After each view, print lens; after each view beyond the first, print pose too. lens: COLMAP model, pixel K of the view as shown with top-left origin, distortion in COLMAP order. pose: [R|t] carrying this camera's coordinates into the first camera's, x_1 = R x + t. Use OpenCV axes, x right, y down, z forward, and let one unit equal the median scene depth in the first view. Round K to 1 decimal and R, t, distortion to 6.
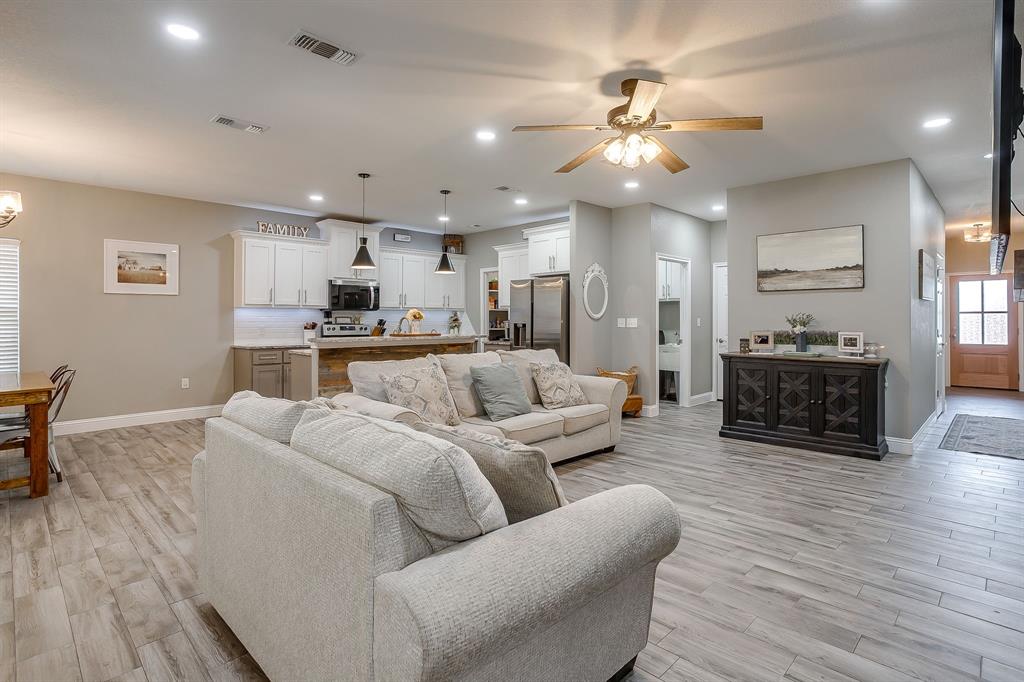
lens RADIAL K [[494.9, 0, 524.2], [0, 494.9, 321.5], [0, 0, 1]] dist [-0.038808, 0.015701]
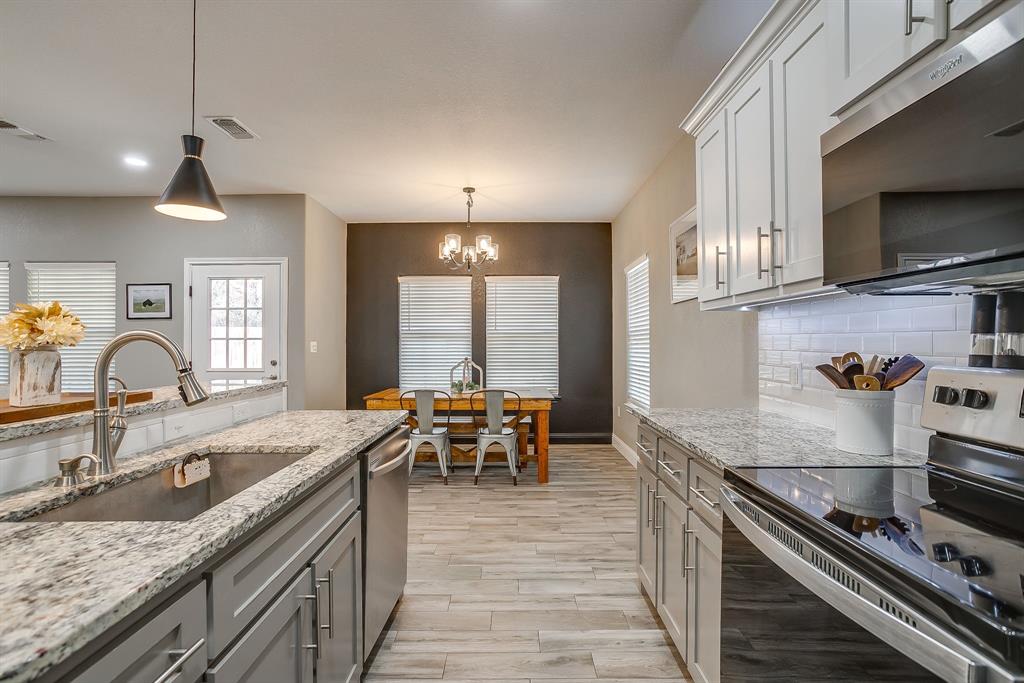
lens RADIAL K [[494.9, 0, 517.0], [0, 494.9, 336.9], [0, 0, 1]] dist [-0.038808, 0.015701]
pose [[-0.714697, -0.007044, -0.699399, -0.191846], [-0.001630, 0.999963, -0.008404, -0.004653], [0.699433, -0.004866, -0.714682, 1.146962]]
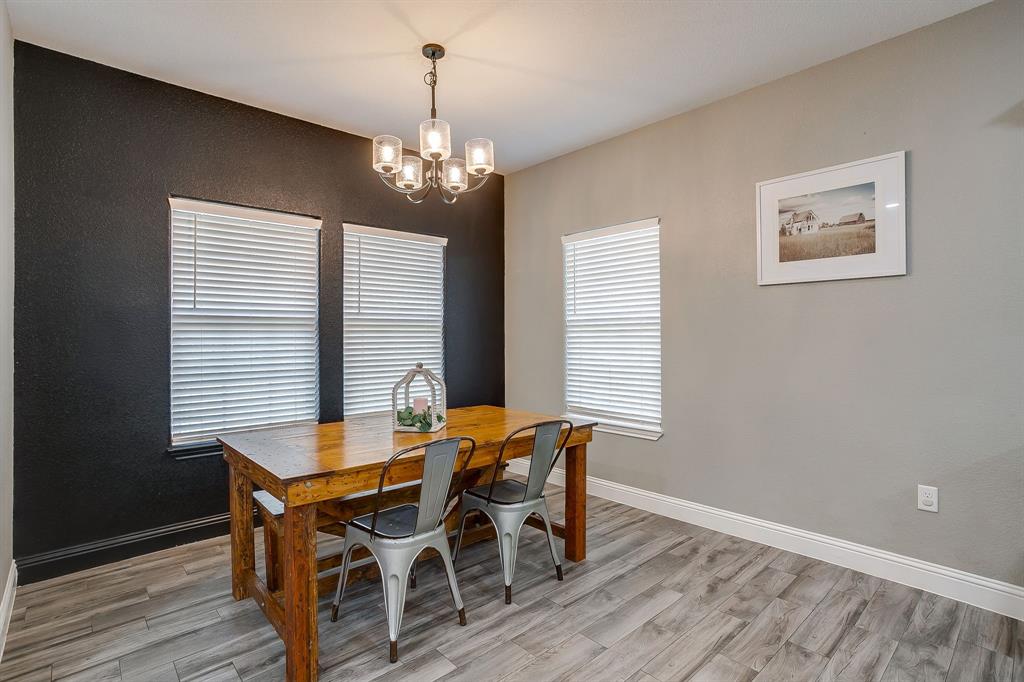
lens RADIAL K [[494.9, 0, 508.3], [0, 494.9, 333.2], [0, 0, 1]] dist [-0.038808, 0.015701]
pose [[-0.069607, -0.002379, -0.997572, -0.268215], [-0.005172, 0.999985, -0.002024, -0.003243], [0.997561, 0.005018, -0.069618, 0.653771]]
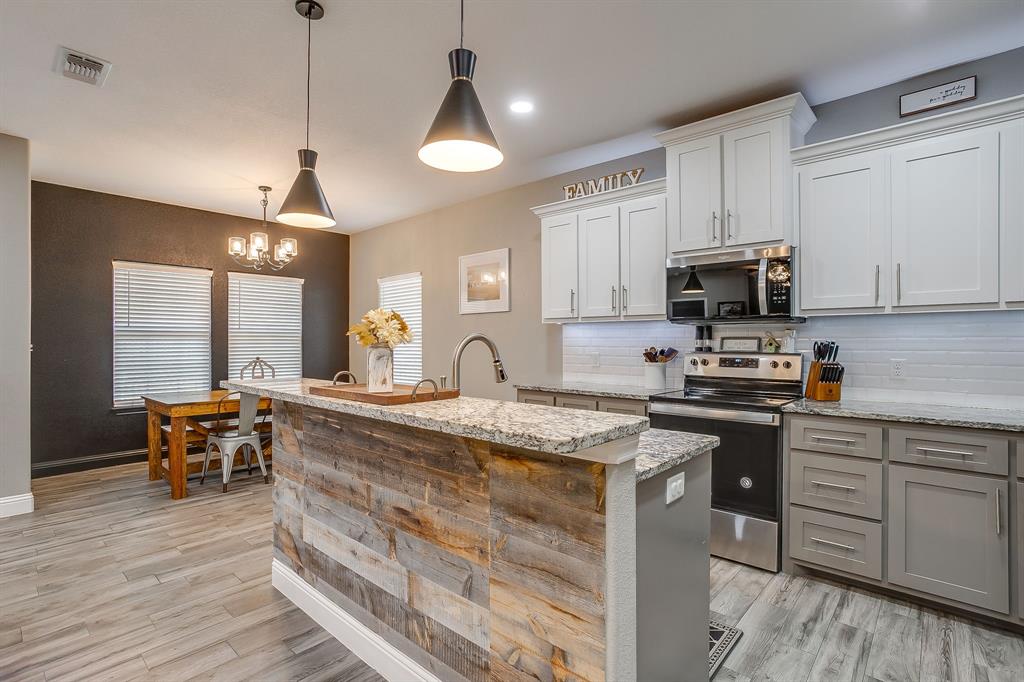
lens RADIAL K [[494.9, 0, 510.0], [0, 494.9, 336.2], [0, 0, 1]] dist [-0.038808, 0.015701]
pose [[0.029718, -0.009559, -0.999513, 0.084679], [-0.004700, 0.999942, -0.009703, -0.005434], [0.999547, 0.004986, 0.029672, 0.911541]]
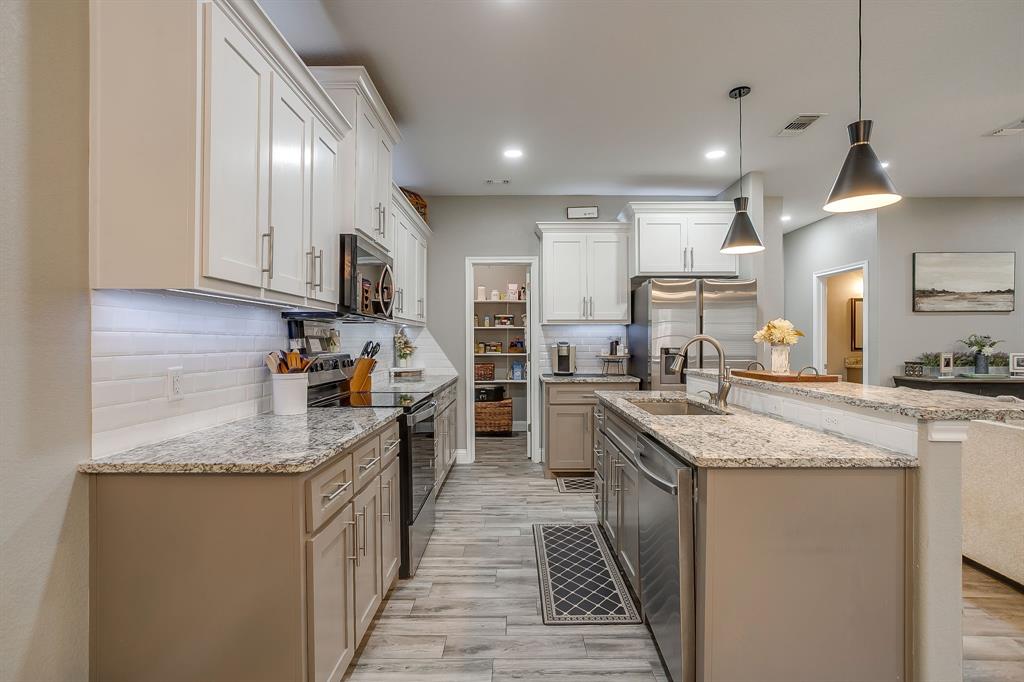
lens RADIAL K [[494.9, 0, 510.2], [0, 494.9, 334.0], [0, 0, 1]] dist [-0.038808, 0.015701]
pose [[0.726318, 0.009001, 0.687300, -0.608644], [0.004149, 0.999839, -0.017478, -0.003867], [-0.687346, 0.015546, 0.726164, 0.715082]]
